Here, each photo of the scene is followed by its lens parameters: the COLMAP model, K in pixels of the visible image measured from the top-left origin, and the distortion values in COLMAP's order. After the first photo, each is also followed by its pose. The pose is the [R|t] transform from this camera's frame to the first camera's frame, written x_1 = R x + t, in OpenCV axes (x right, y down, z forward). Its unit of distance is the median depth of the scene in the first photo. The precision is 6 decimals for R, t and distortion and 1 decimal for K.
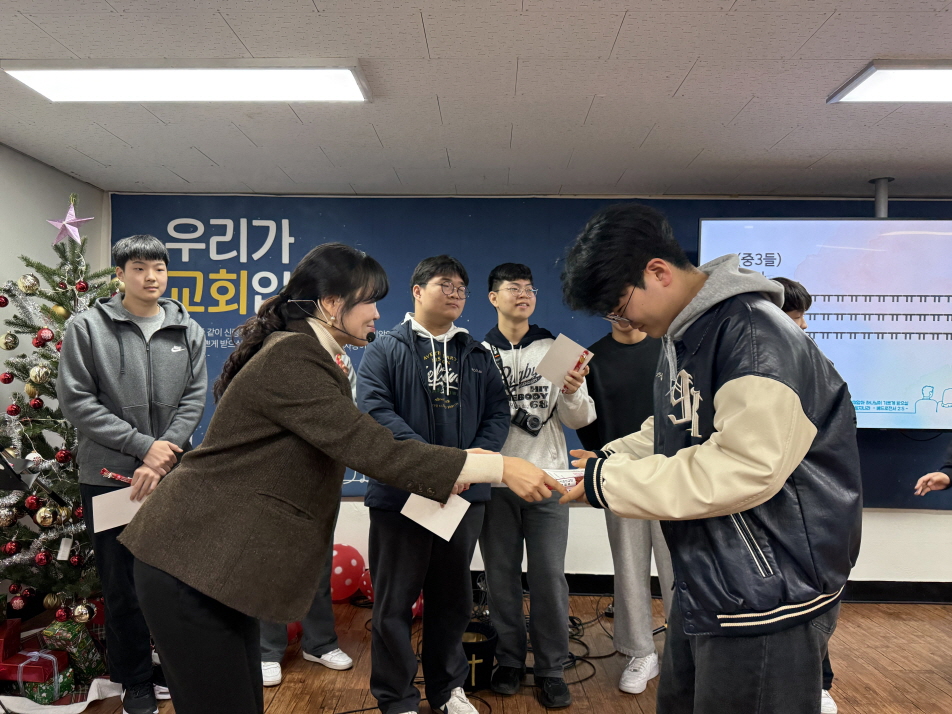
lens RADIAL K [[664.8, 0, 472.9], [0, 664.8, 360.9], [0, 0, 1]] dist [-0.004872, -0.005077]
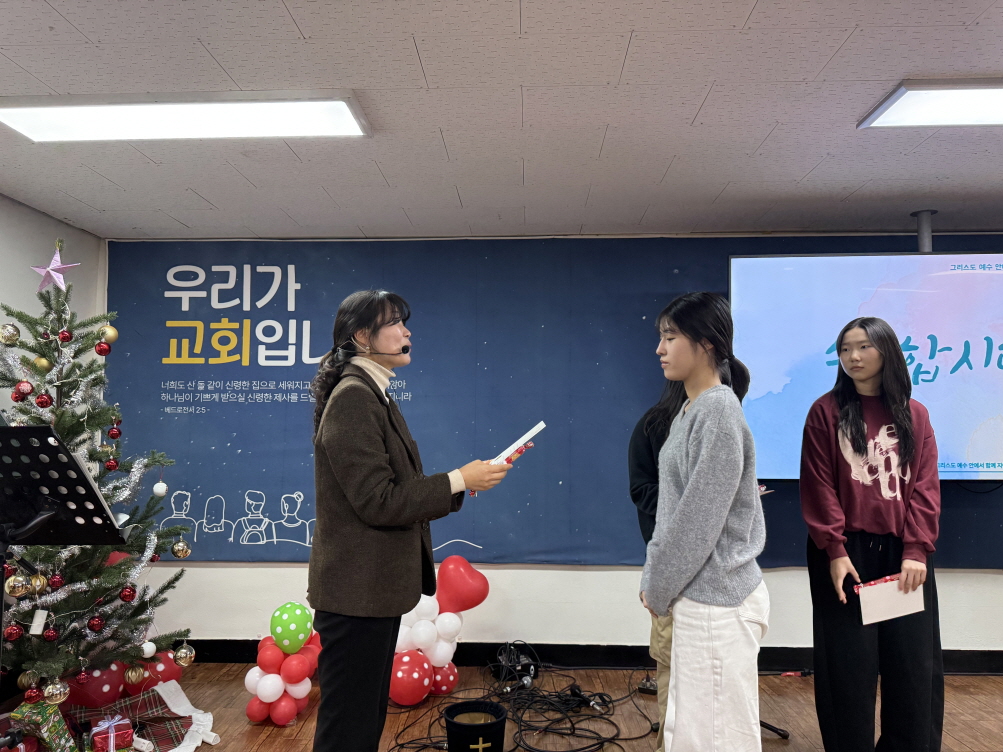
lens RADIAL K [[699.5, 0, 499.4], [0, 699.5, 376.9], [0, 0, 1]] dist [0.001034, -0.009872]
pose [[0.999840, -0.013262, -0.012024, 0.032561], [0.012563, 0.998323, -0.056511, 0.008209], [0.012753, 0.056351, 0.998330, 0.026496]]
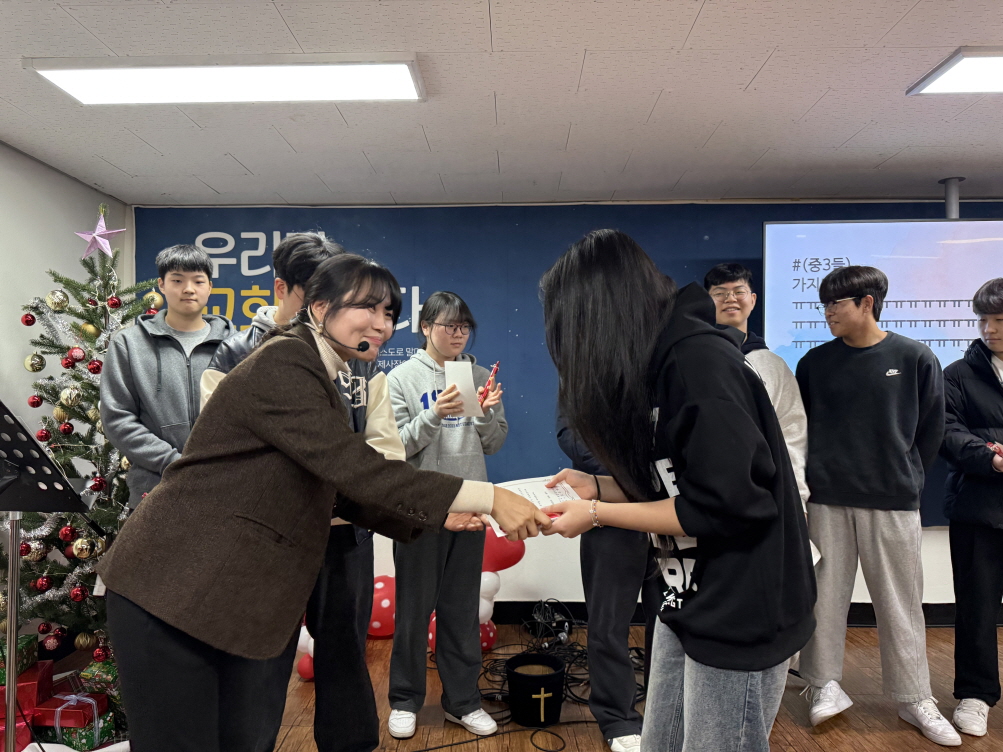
lens RADIAL K [[699.4, 0, 504.0], [0, 699.4, 378.7], [0, 0, 1]] dist [-0.002720, -0.004151]
pose [[0.999799, -0.017308, 0.010114, -0.050421], [0.017415, 0.999792, -0.010631, 0.015056], [-0.009928, 0.010805, 0.999892, 0.010305]]
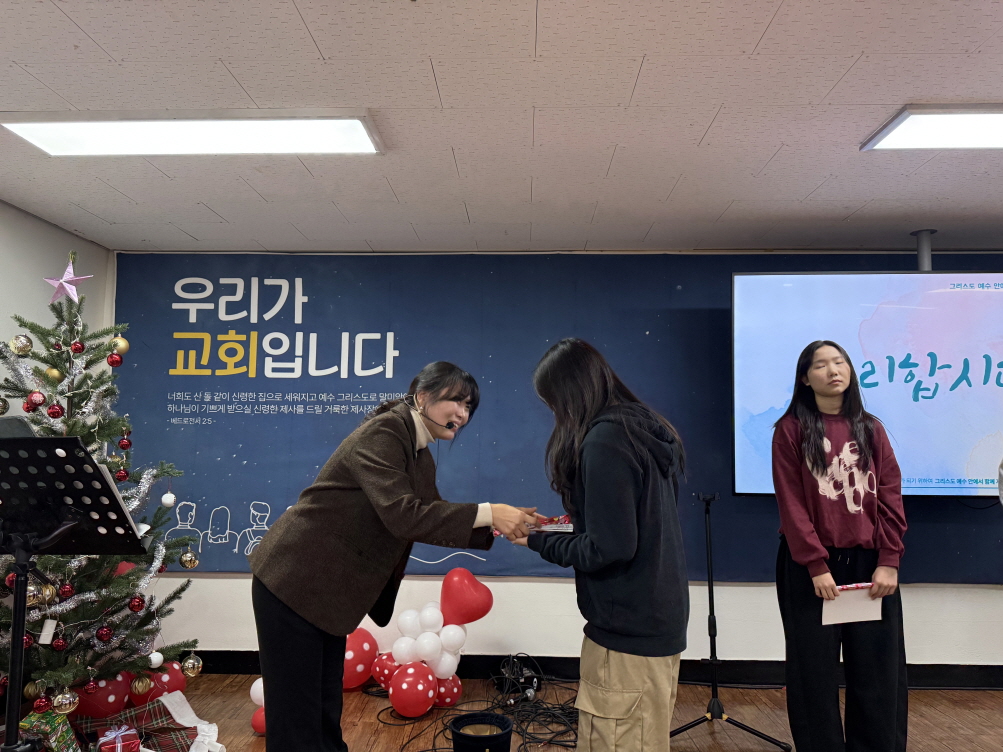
lens RADIAL K [[698.8, 0, 500.6], [0, 698.8, 380.1], [0, 0, 1]] dist [0.001363, -0.009902]
pose [[0.999966, -0.005975, -0.005669, 0.017550], [0.005566, 0.997554, -0.069682, 0.006668], [0.006072, 0.069648, 0.997553, 0.014875]]
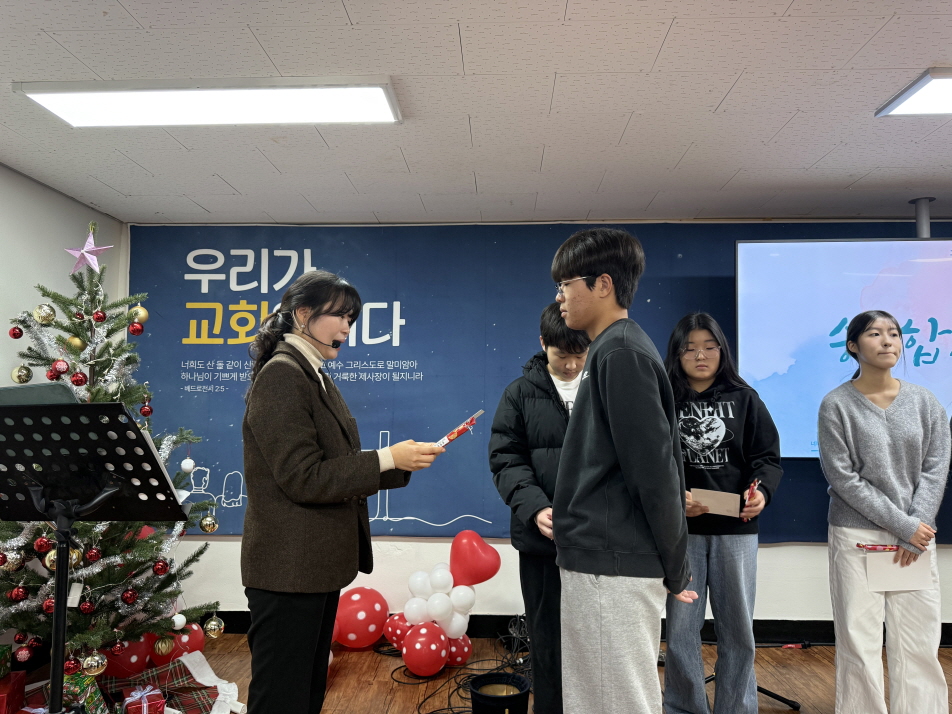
lens RADIAL K [[665.5, 0, 477.0], [0, 665.5, 356.1], [0, 0, 1]] dist [0.002654, -0.013052]
pose [[0.999874, -0.010339, -0.012046, -0.029792], [0.009594, 0.998132, -0.060337, 0.008545], [0.012647, 0.060213, 0.998105, 0.045768]]
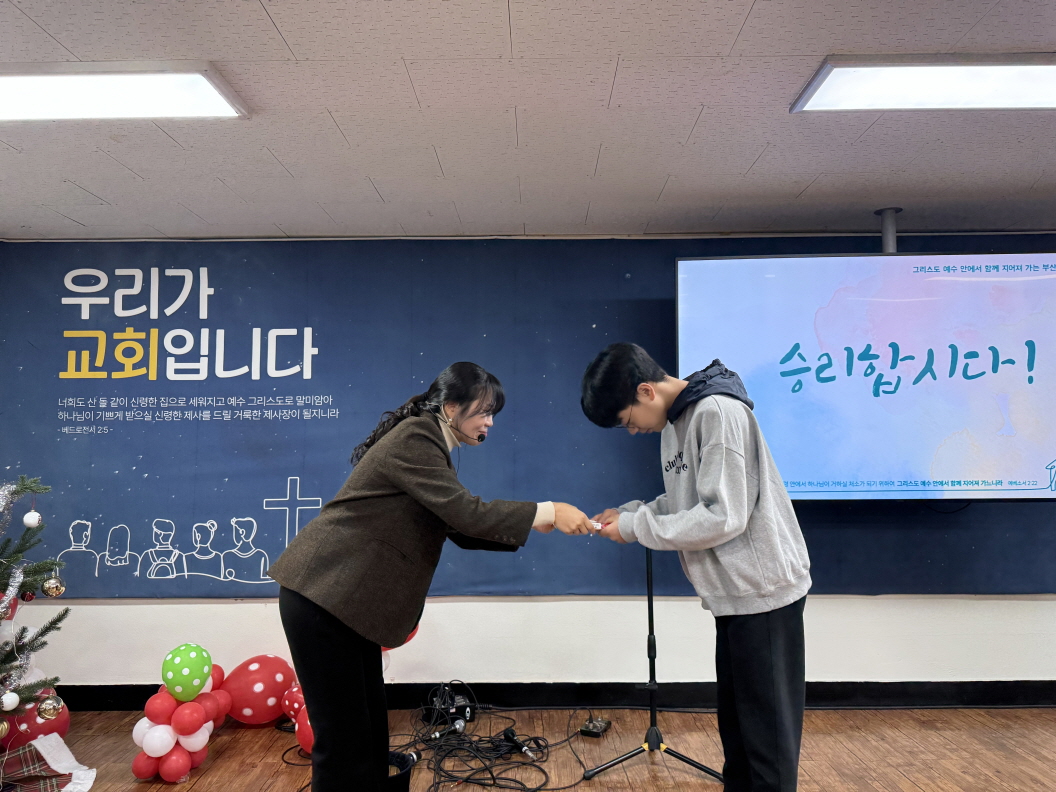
lens RADIAL K [[738.8, 0, 530.7], [0, 738.8, 397.5], [0, 0, 1]] dist [-0.002085, -0.005241]
pose [[0.999529, -0.018797, 0.024238, 0.150252], [0.020004, 0.998521, -0.050561, 0.012134], [-0.023252, 0.051022, 0.998427, 0.075296]]
